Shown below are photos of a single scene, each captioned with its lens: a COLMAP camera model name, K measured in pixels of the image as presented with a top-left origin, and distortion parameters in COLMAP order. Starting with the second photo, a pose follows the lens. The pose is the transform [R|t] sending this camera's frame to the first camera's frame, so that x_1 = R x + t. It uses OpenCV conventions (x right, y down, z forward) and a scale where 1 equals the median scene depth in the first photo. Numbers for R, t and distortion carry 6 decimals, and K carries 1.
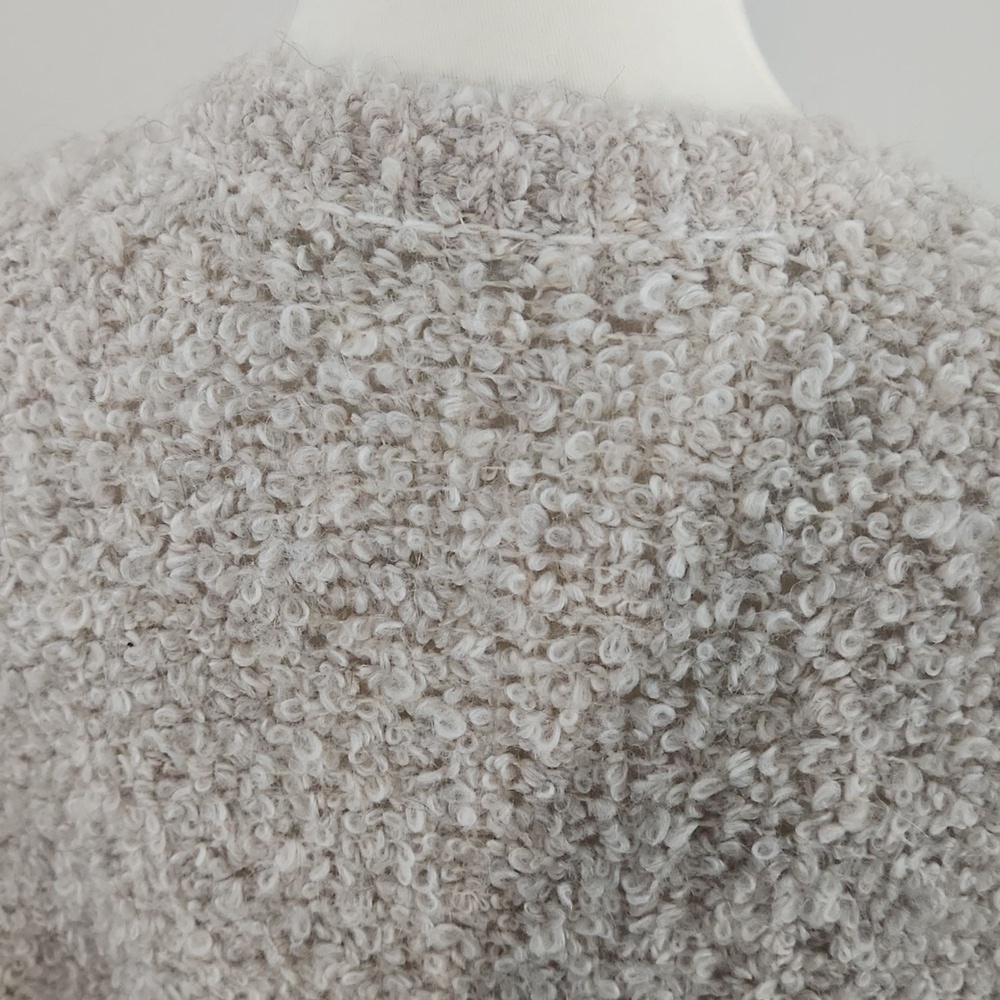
lens RADIAL K [[1505.2, 0, 507.5], [0, 1505.2, 497.8], [0, 0, 1]] dist [0.094070, 0.000000]
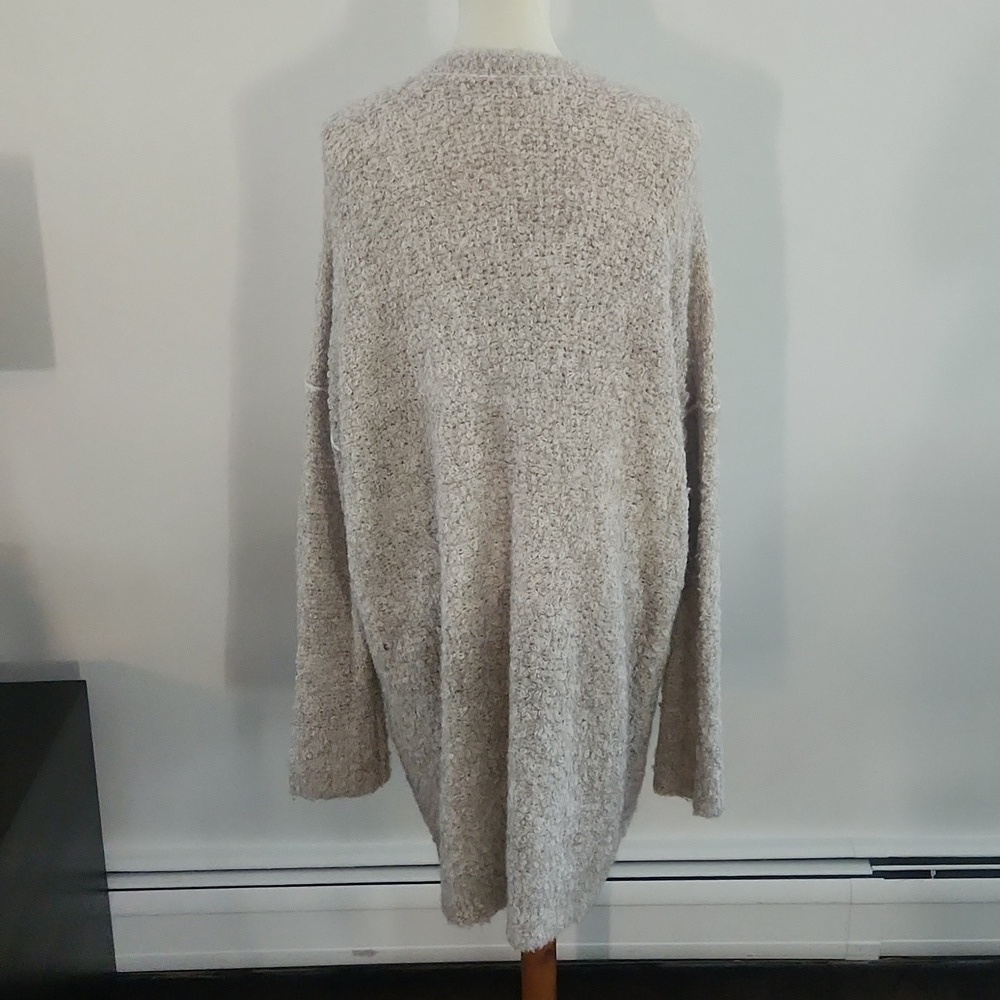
lens RADIAL K [[1505.2, 0, 493.8], [0, 1505.2, 501.1], [0, 0, 1]] dist [0.094070, 0.000000]
pose [[0.991386, -0.068686, 0.111517, -0.669799], [0.086539, 0.982639, -0.164106, 1.898829], [-0.098309, 0.172343, 0.980119, -3.437470]]
